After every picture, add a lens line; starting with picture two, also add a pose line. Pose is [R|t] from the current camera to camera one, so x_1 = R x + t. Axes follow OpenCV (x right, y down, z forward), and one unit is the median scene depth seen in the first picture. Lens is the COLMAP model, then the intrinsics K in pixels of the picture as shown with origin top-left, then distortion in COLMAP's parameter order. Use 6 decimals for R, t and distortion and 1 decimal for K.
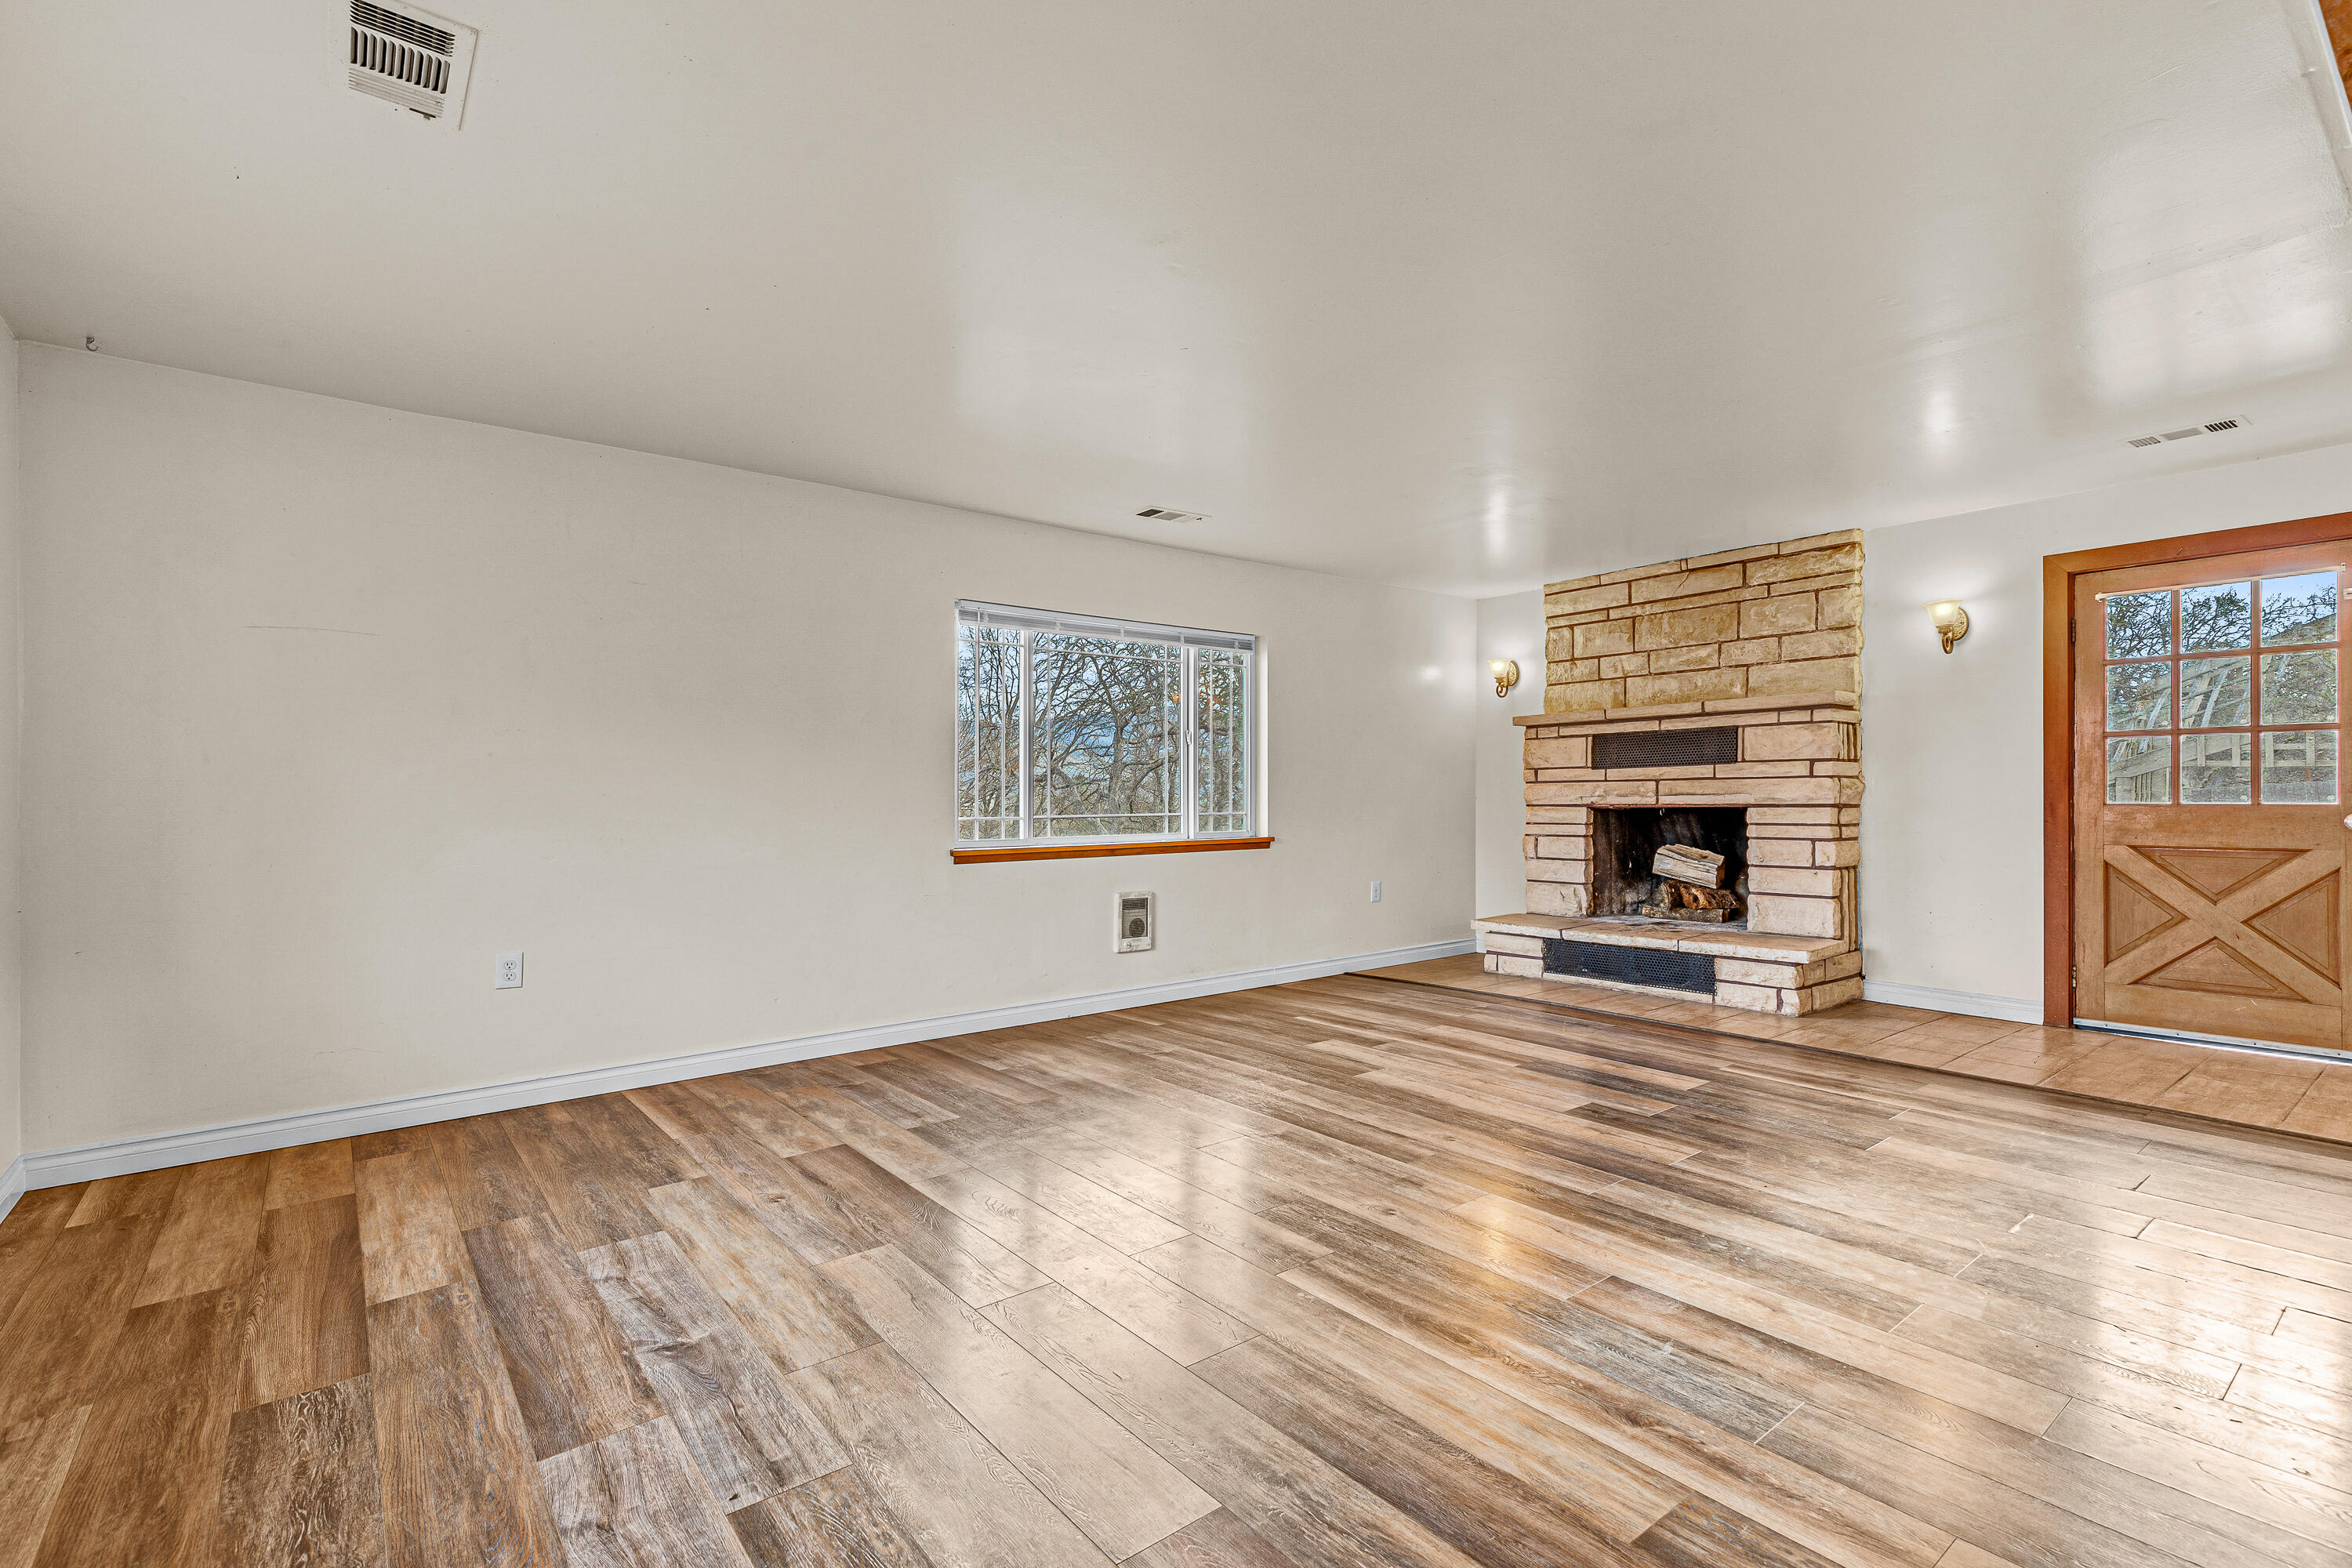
lens RADIAL K [[1074.6, 0, 1179.2], [0, 1074.6, 786.3], [0, 0, 1]] dist [0.015011, -0.001639]
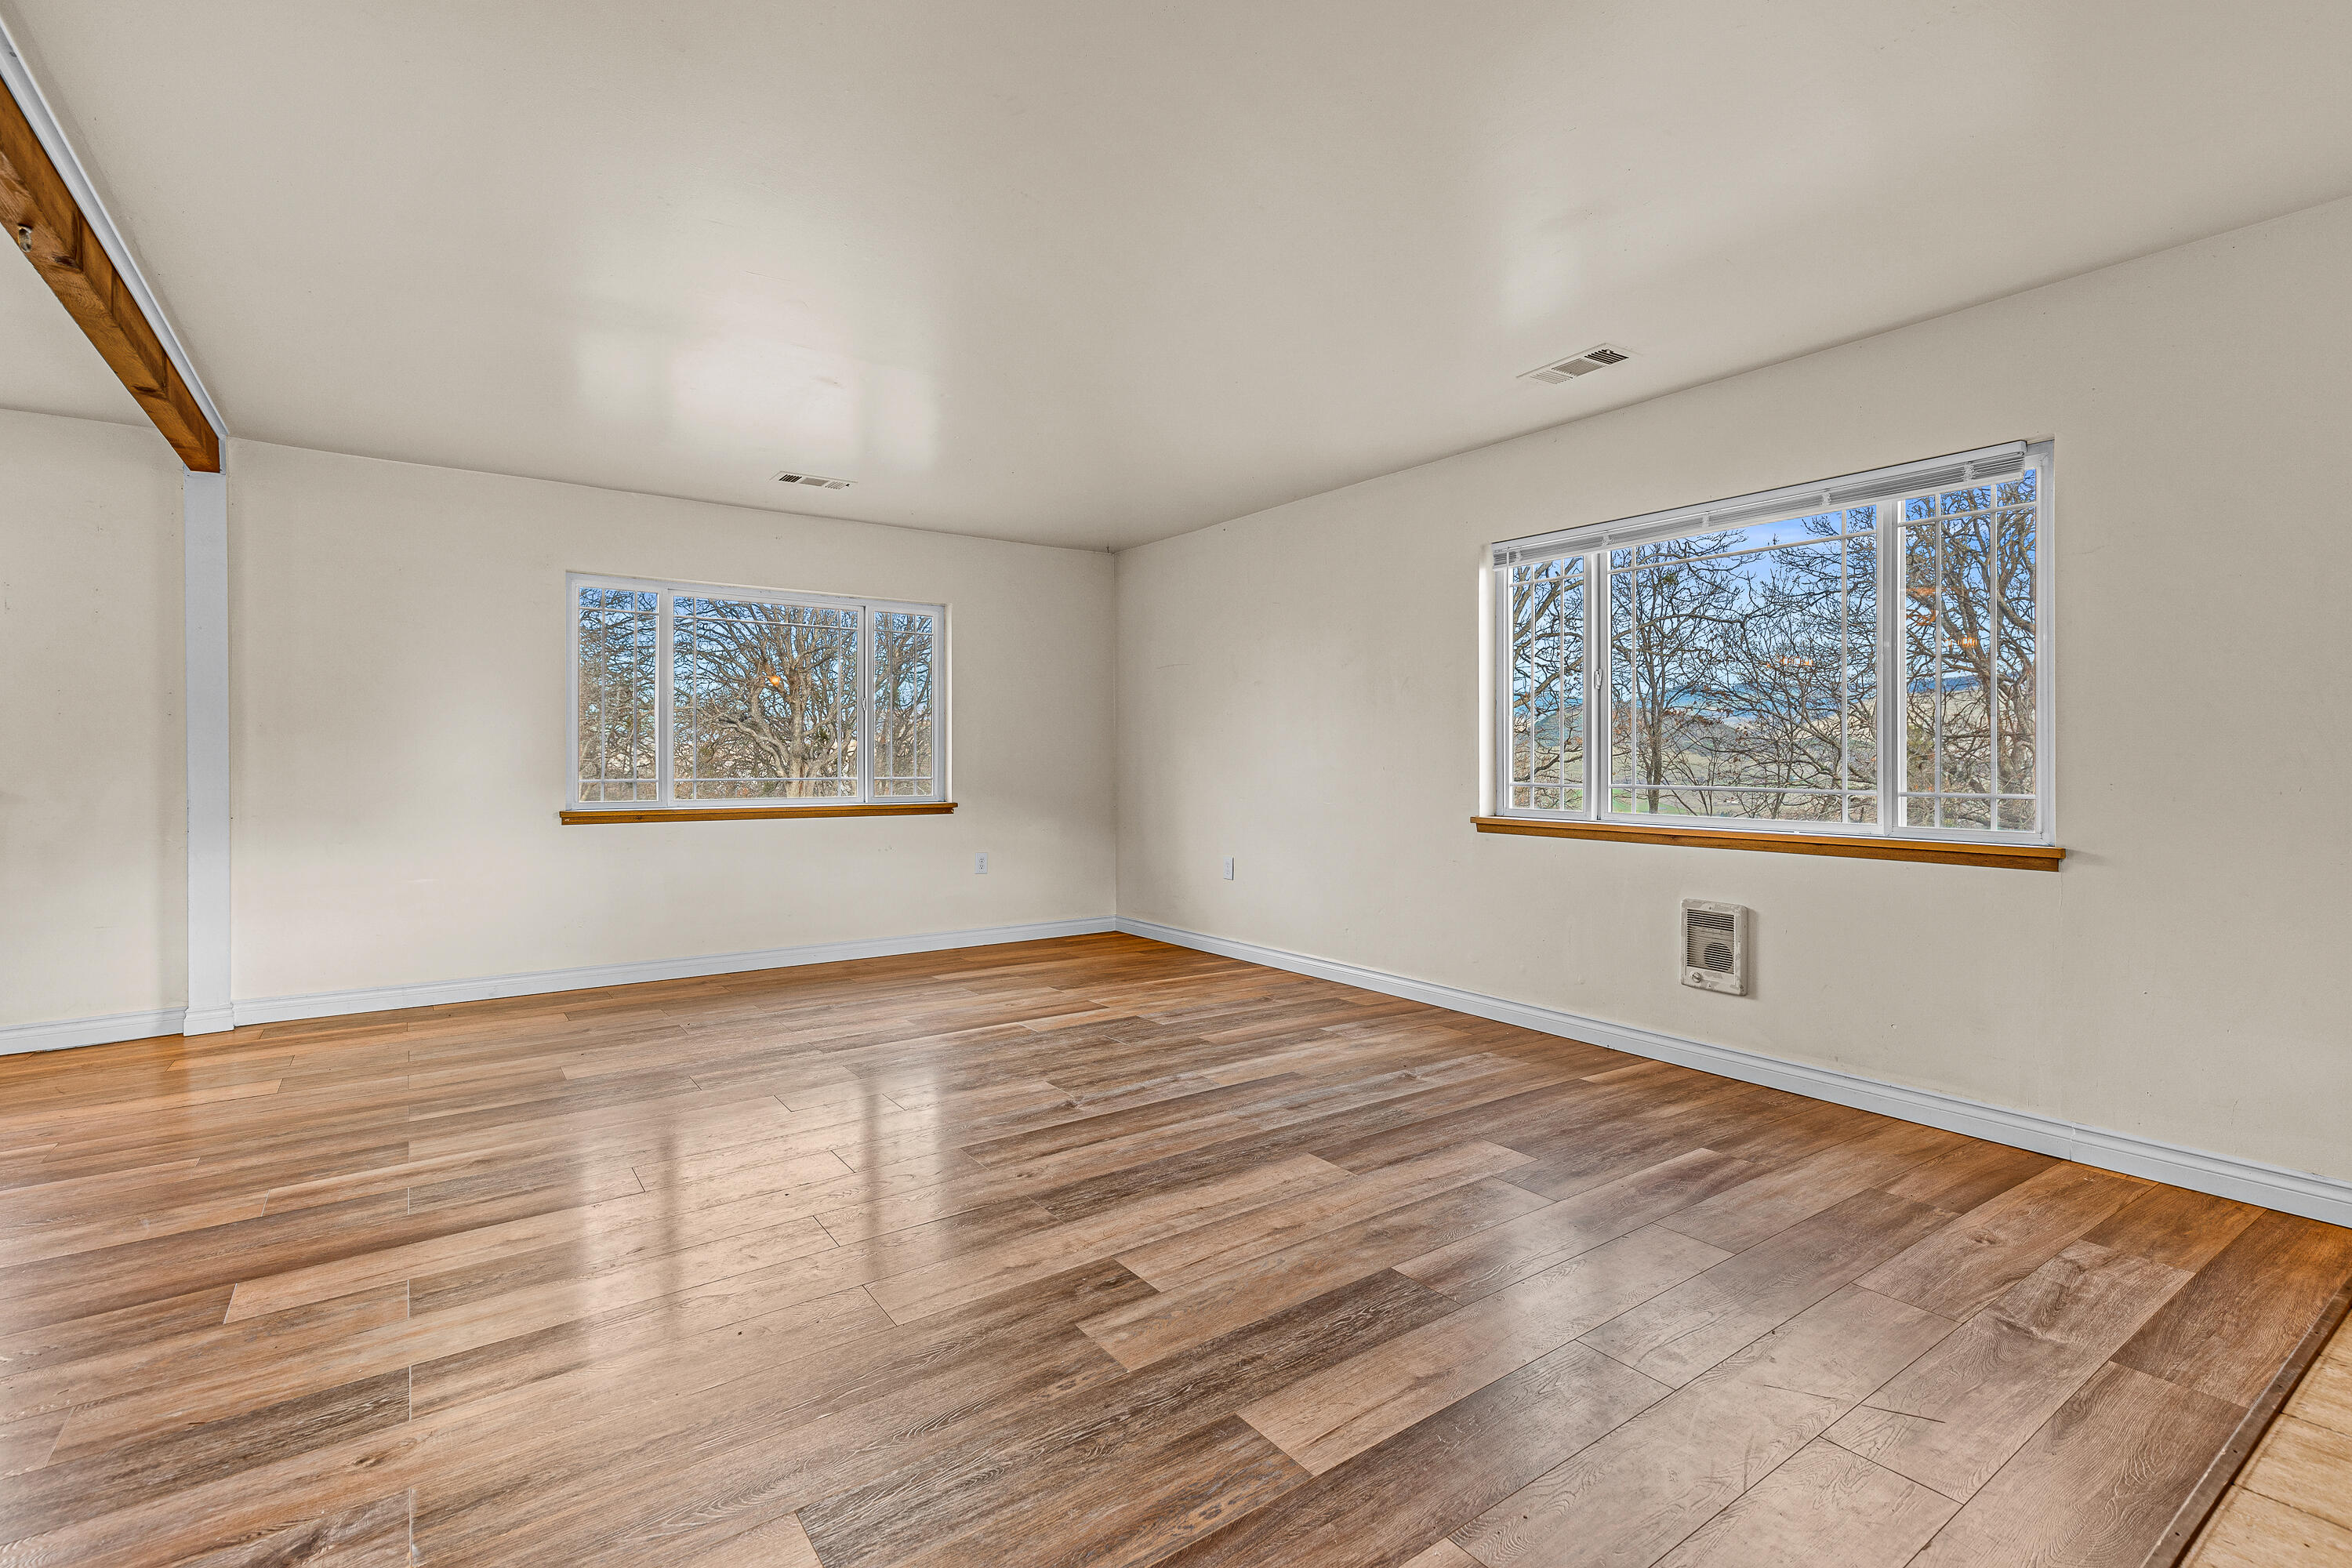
lens RADIAL K [[1069.7, 0, 1177.9], [0, 1069.7, 755.0], [0, 0, 1]] dist [0.030483, -0.000134]
pose [[-0.048161, 0.007005, -0.998815, 0.961146], [0.013980, 0.999882, 0.006338, -0.004960], [0.998742, -0.013658, -0.048253, 1.031577]]
